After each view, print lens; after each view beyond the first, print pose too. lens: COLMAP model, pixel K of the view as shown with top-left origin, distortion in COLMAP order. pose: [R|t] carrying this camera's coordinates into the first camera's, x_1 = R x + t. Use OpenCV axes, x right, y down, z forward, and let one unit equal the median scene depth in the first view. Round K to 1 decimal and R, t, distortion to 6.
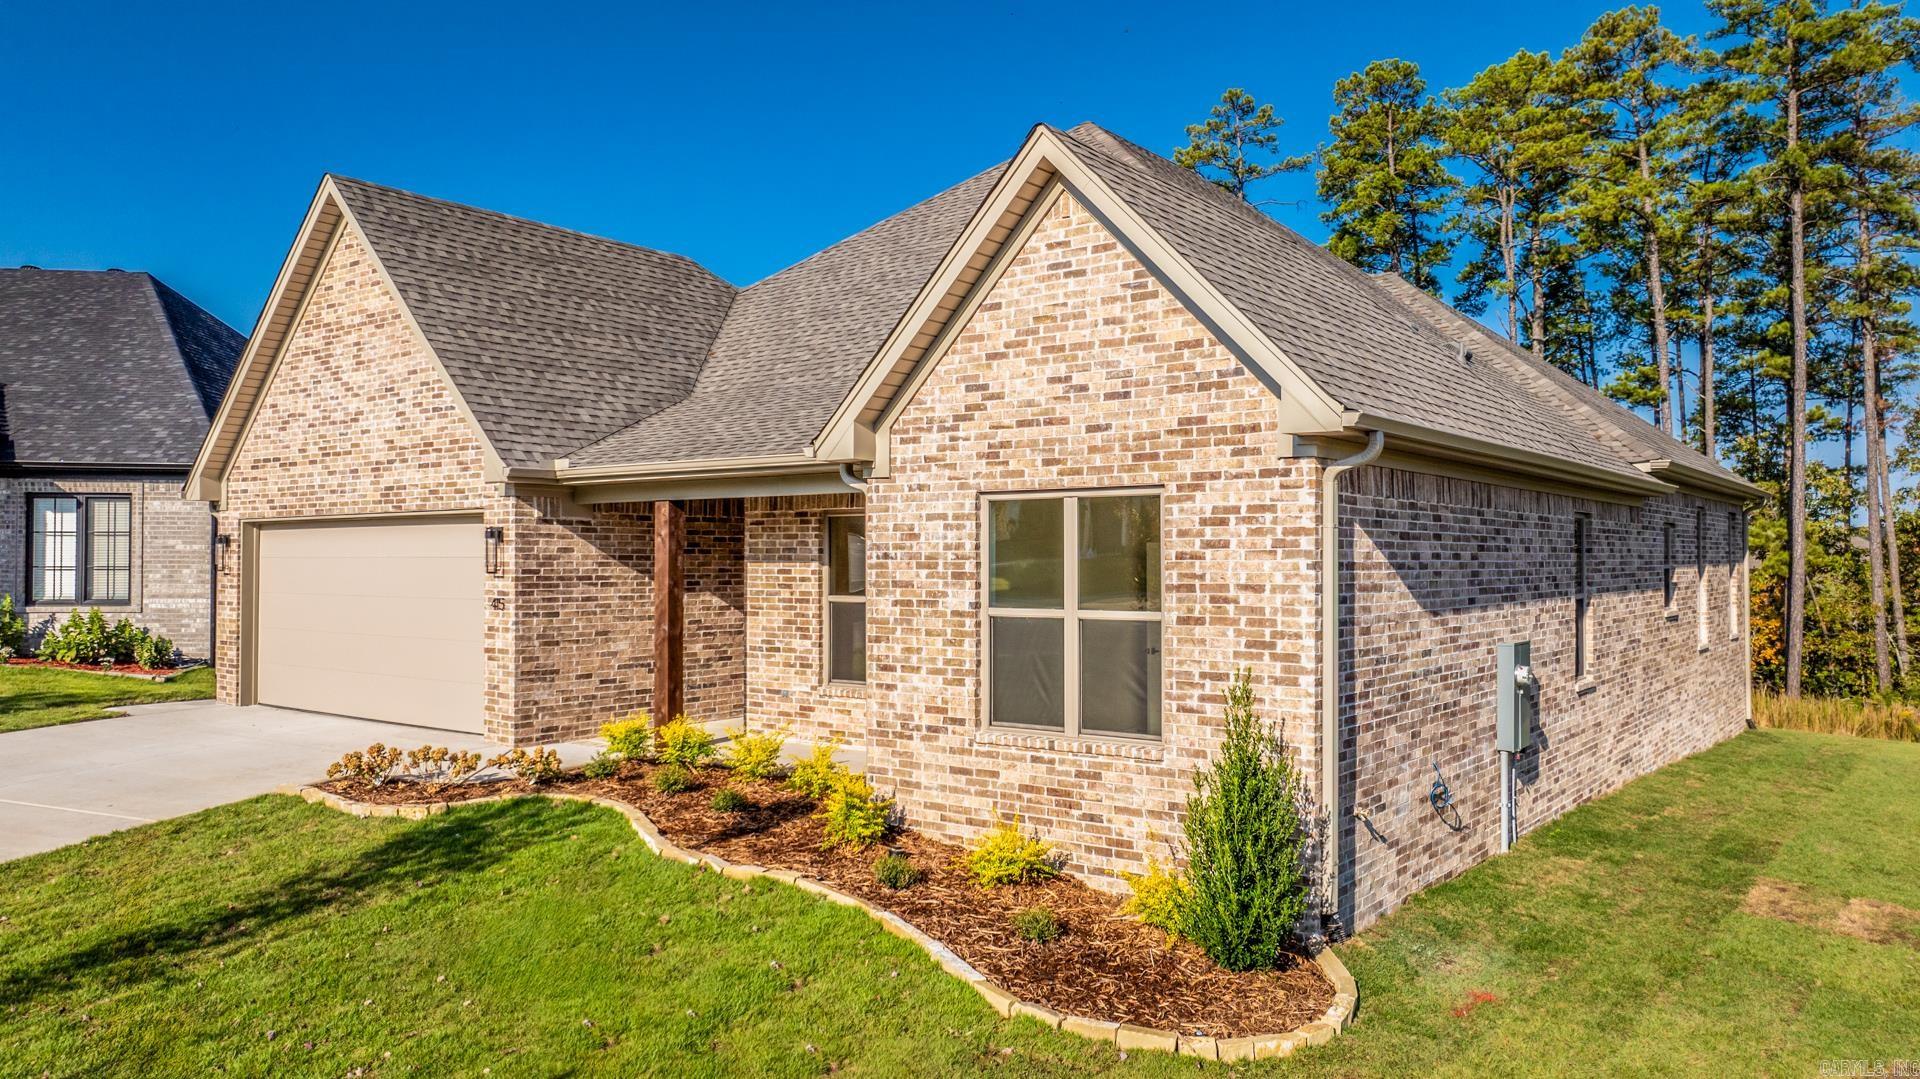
lens RADIAL K [[1344.5, 0, 965.3], [0, 1344.5, 533.5], [0, 0, 1]] dist [-0.022915, 0.010900]
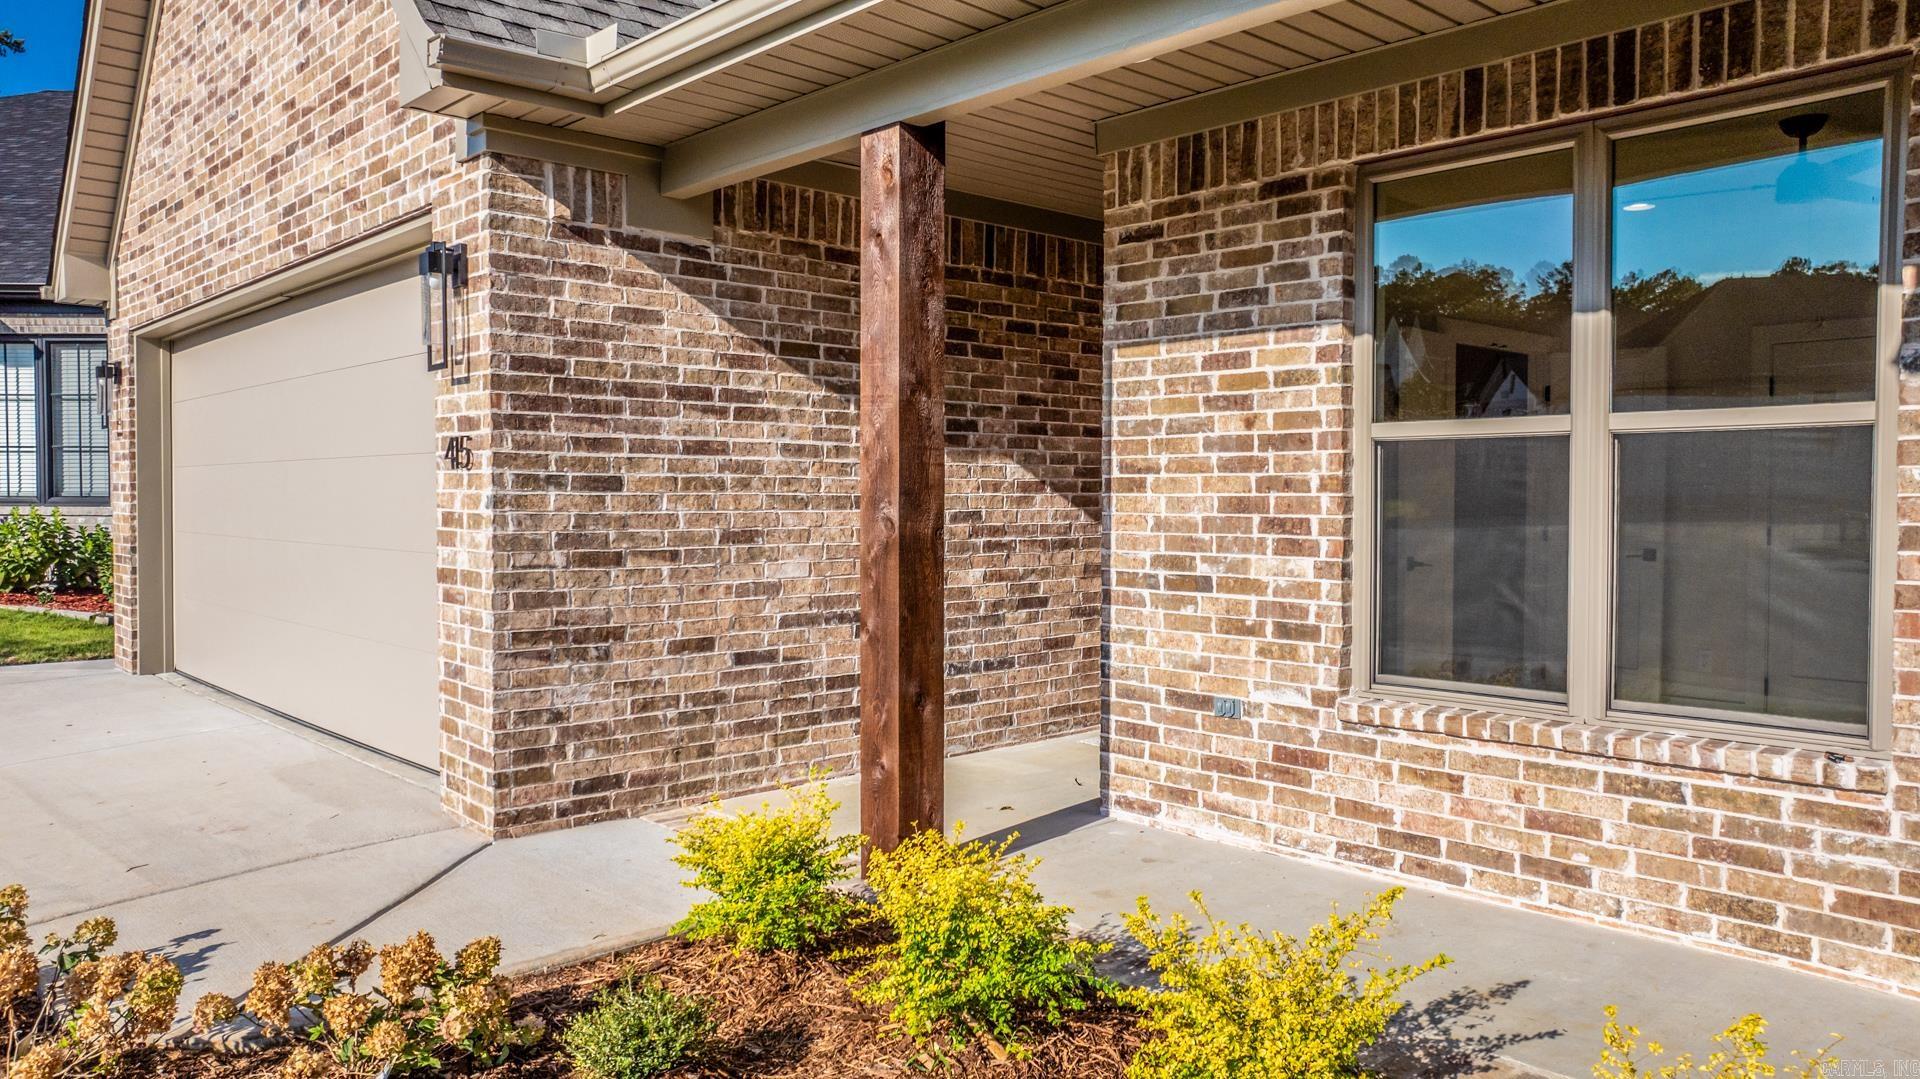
lens RADIAL K [[1344.5, 0, 956.8], [0, 1344.5, 539.3], [0, 0, 1]] dist [-0.022915, 0.010900]
pose [[0.982670, 0.007590, -0.185208, -0.139770], [0.001835, 0.998714, 0.050666, 0.057363], [0.185354, -0.050128, 0.981392, 0.648267]]
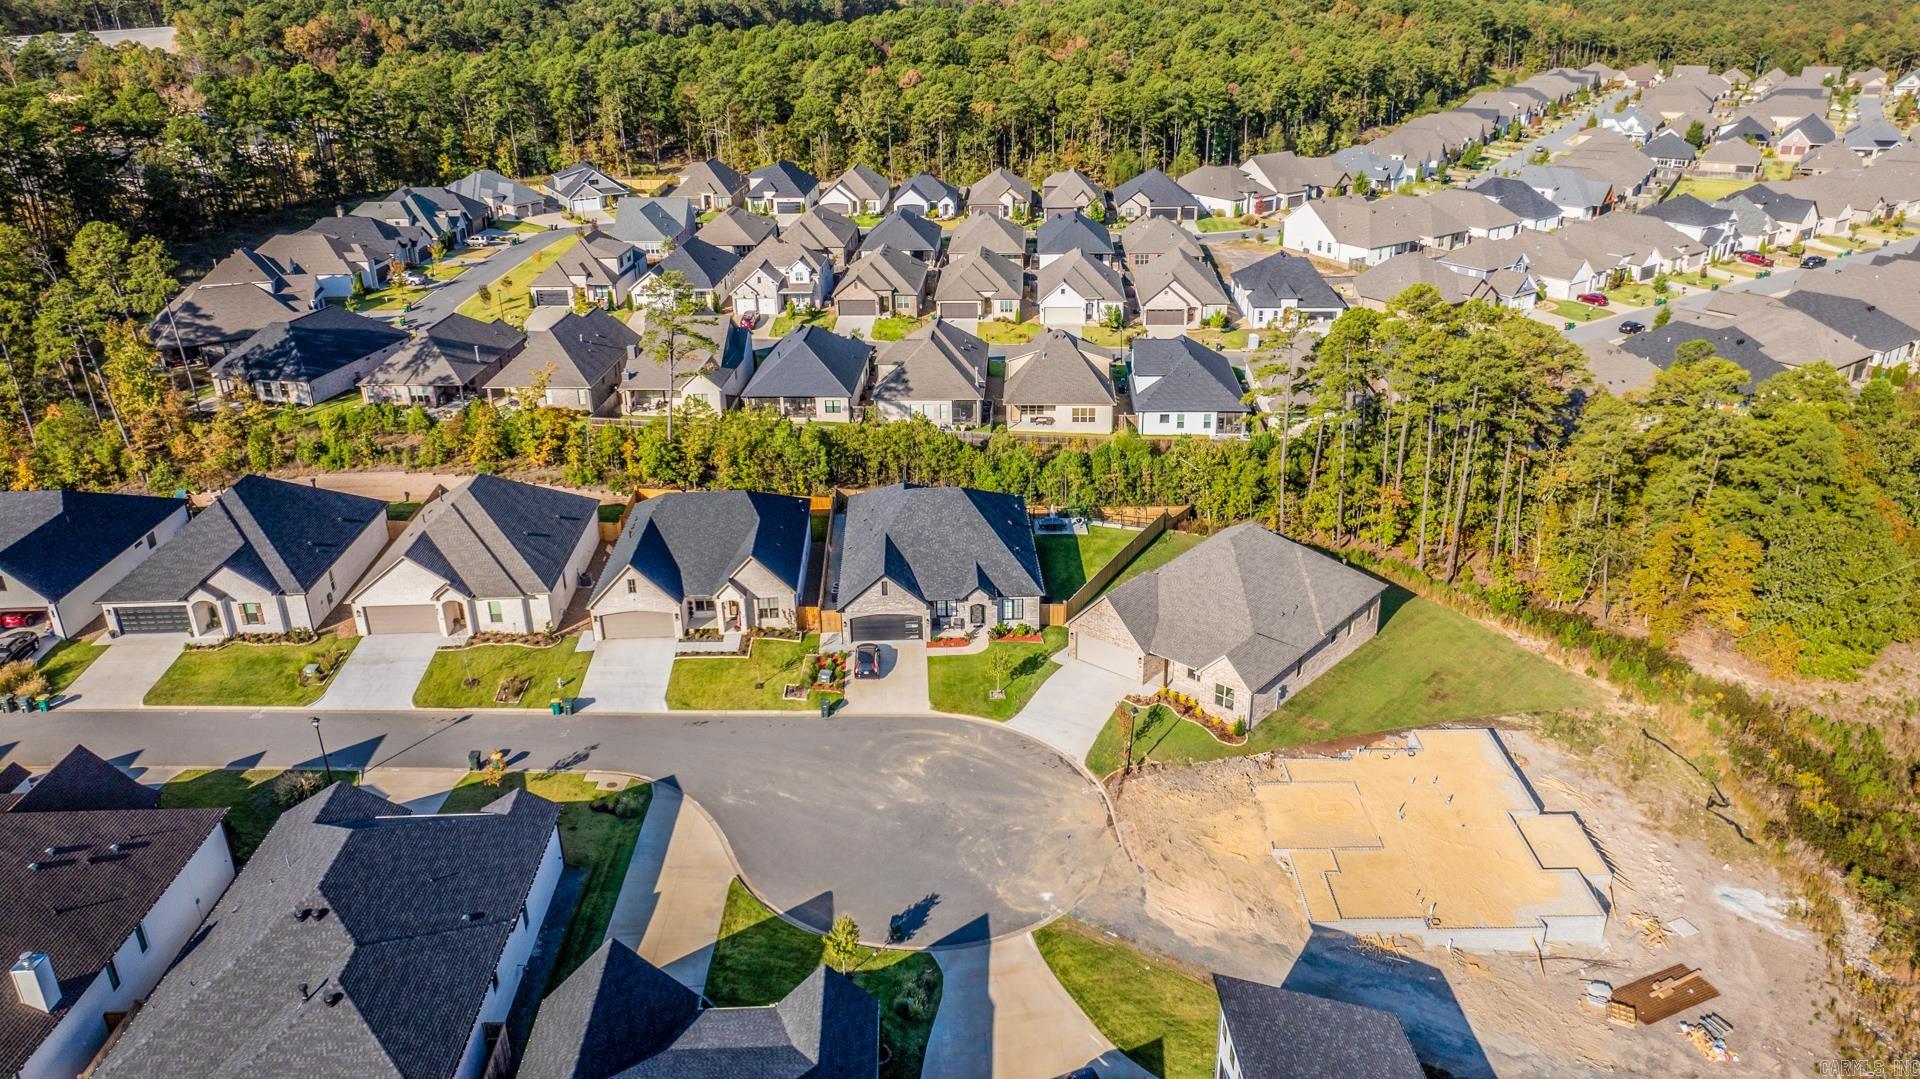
lens RADIAL K [[1344.5, 0, 960.5], [0, 1344.5, 538.7], [0, 0, 1]] dist [-0.022915, 0.010900]
pose [[0.997226, 0.013215, -0.073256, -0.768561], [0.019001, 0.906321, 0.422162, -3.483165], [0.071972, -0.422383, 0.903556, -5.045404]]
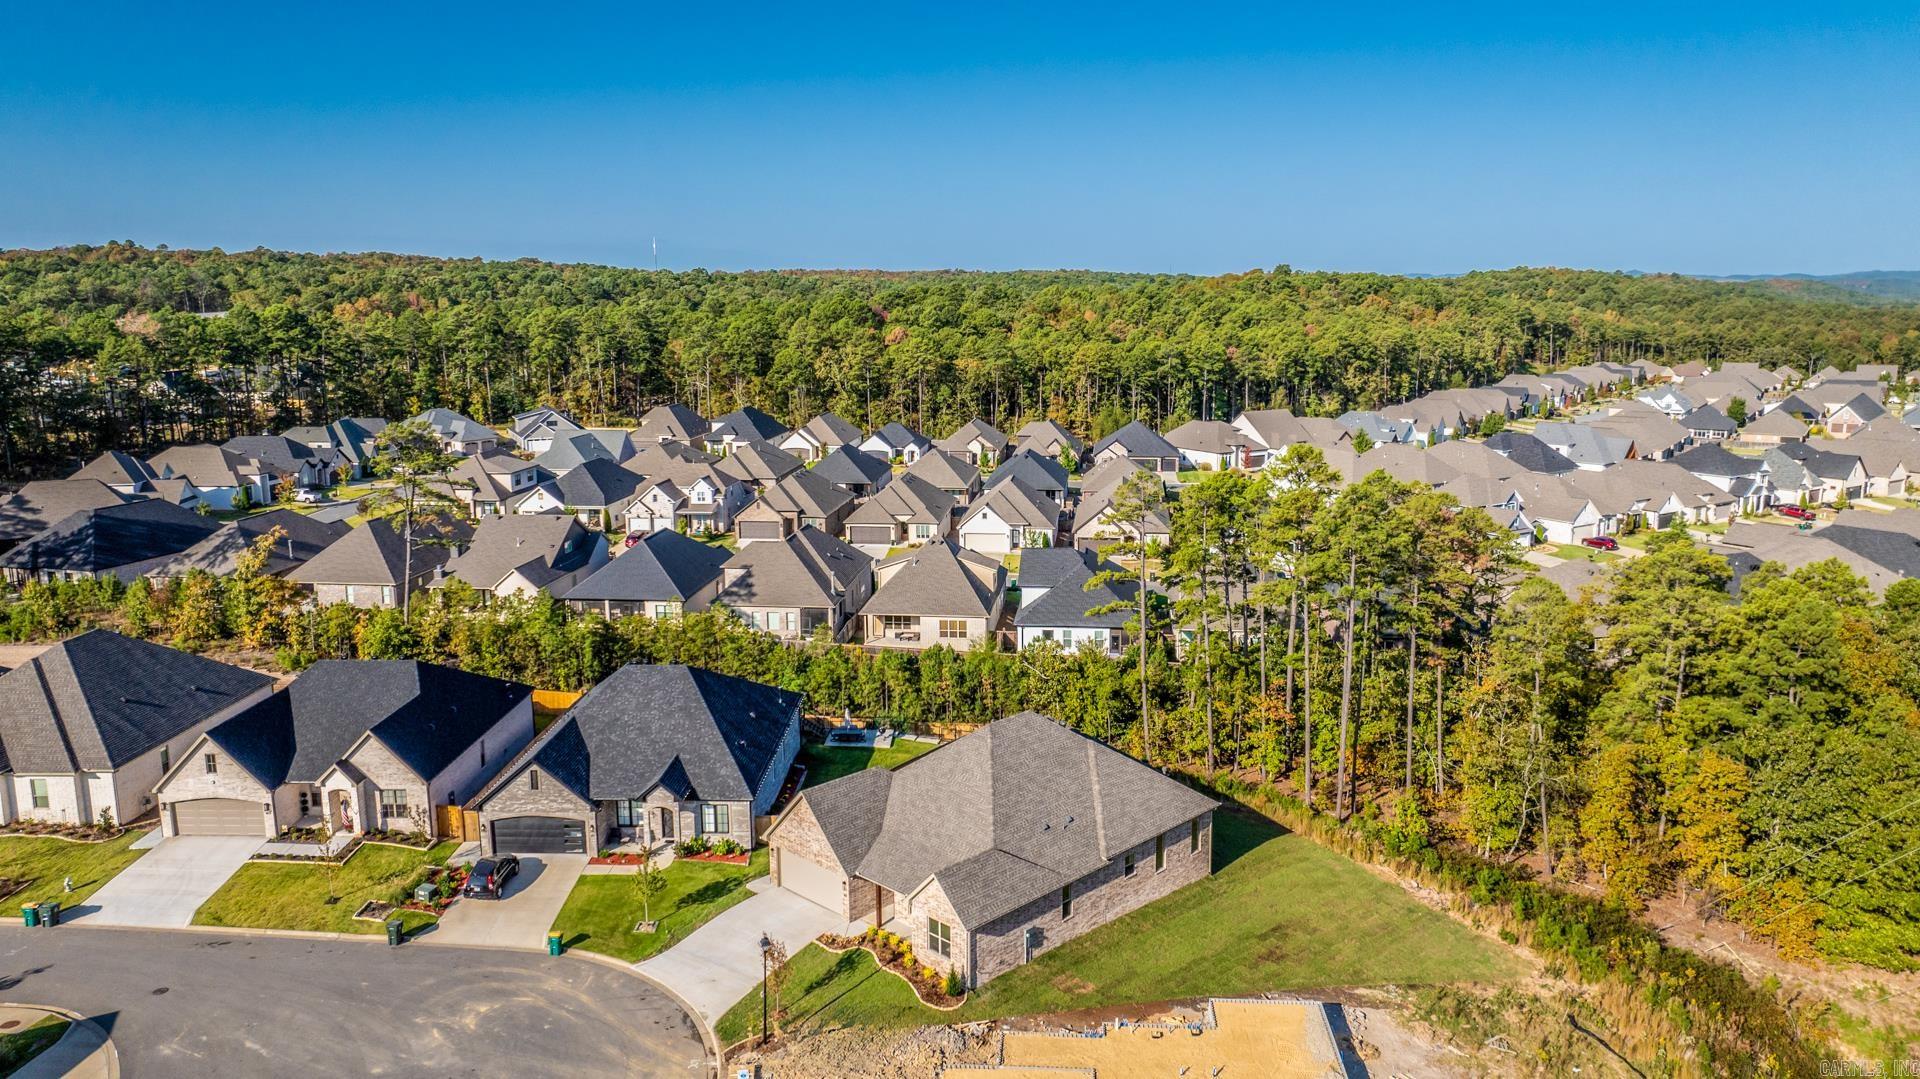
lens RADIAL K [[1344.5, 0, 959.7], [0, 1344.5, 540.9], [0, 0, 1]] dist [-0.022915, 0.010900]
pose [[0.990403, 0.017436, -0.137105, 0.734169], [0.011243, 0.978558, 0.205663, -2.249408], [0.137752, -0.205231, 0.968971, -3.496755]]
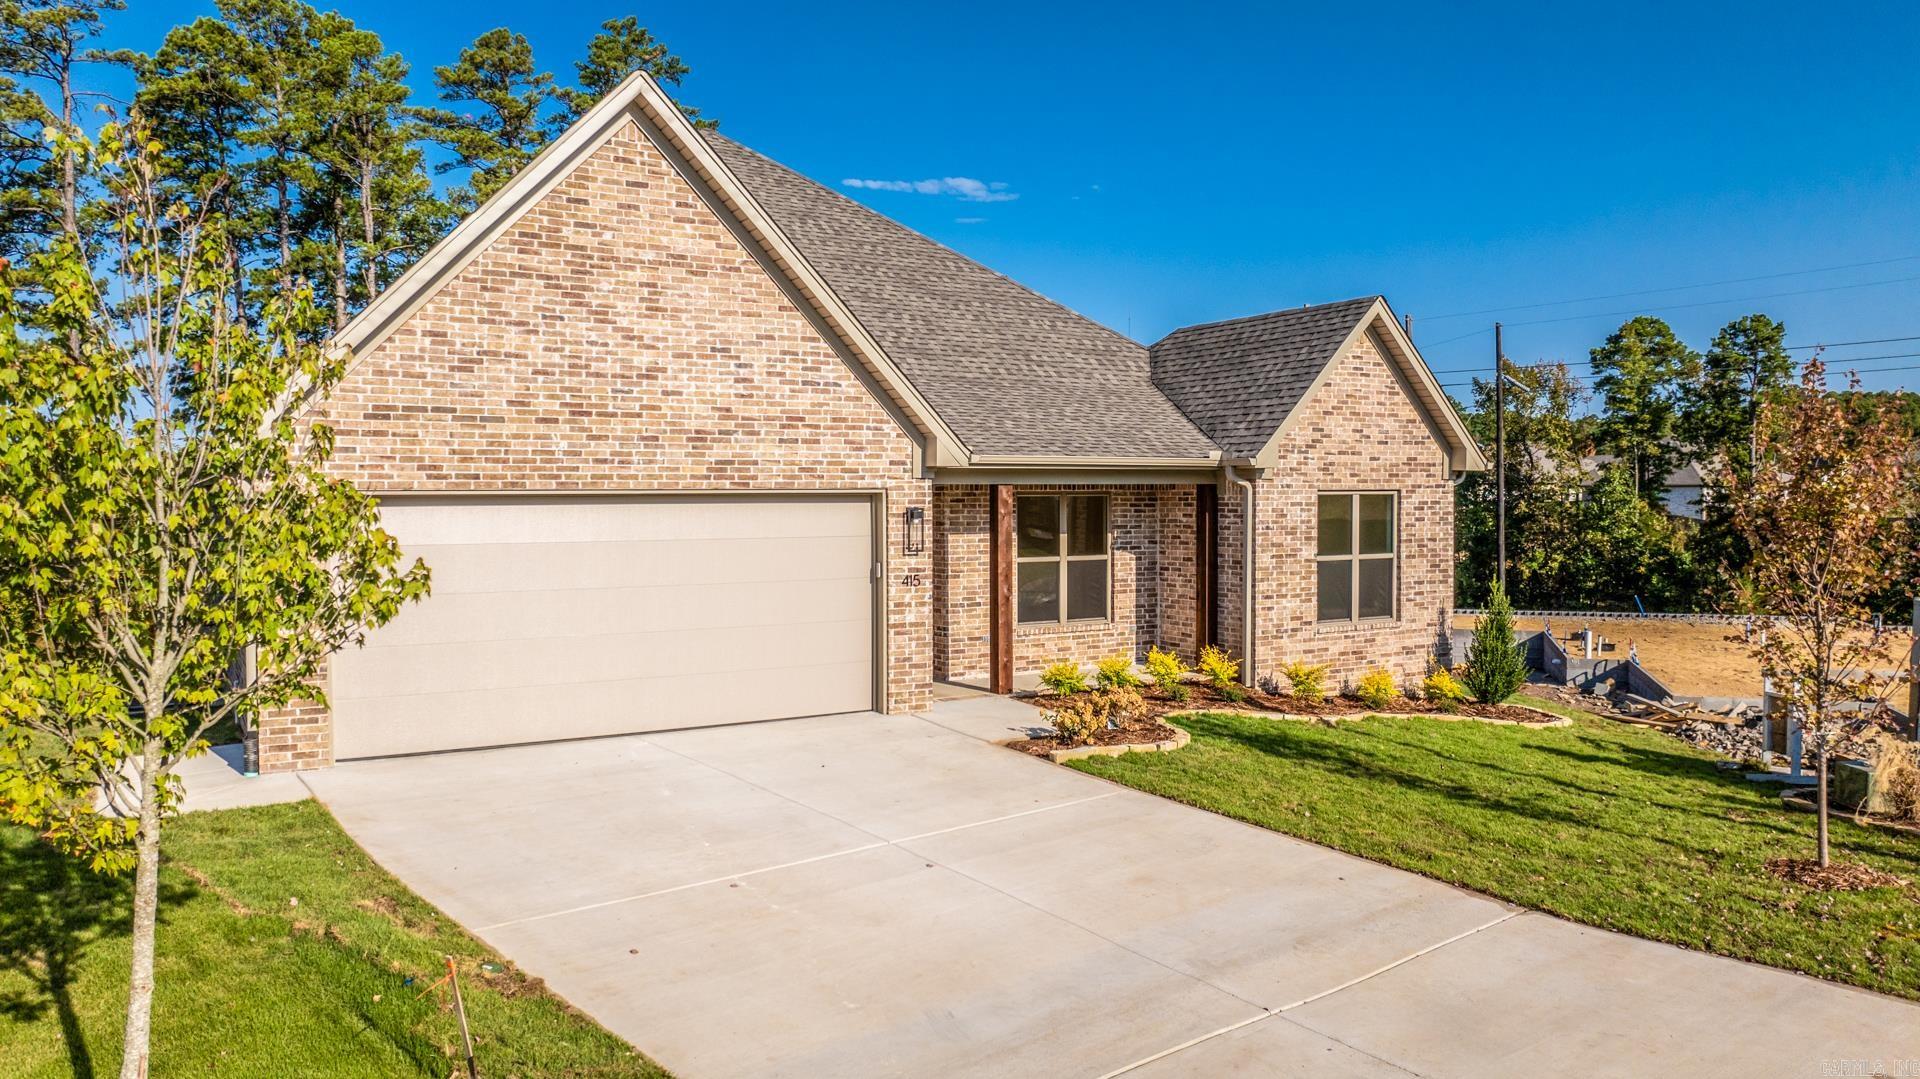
lens RADIAL K [[1344.5, 0, 959.6], [0, 1344.5, 542.2], [0, 0, 1]] dist [-0.022915, 0.010900]
pose [[0.383014, -0.035491, 0.923060, -1.292654], [-0.015477, 0.998875, 0.044828, -0.024963], [-0.923613, -0.031456, 0.382034, 0.556821]]
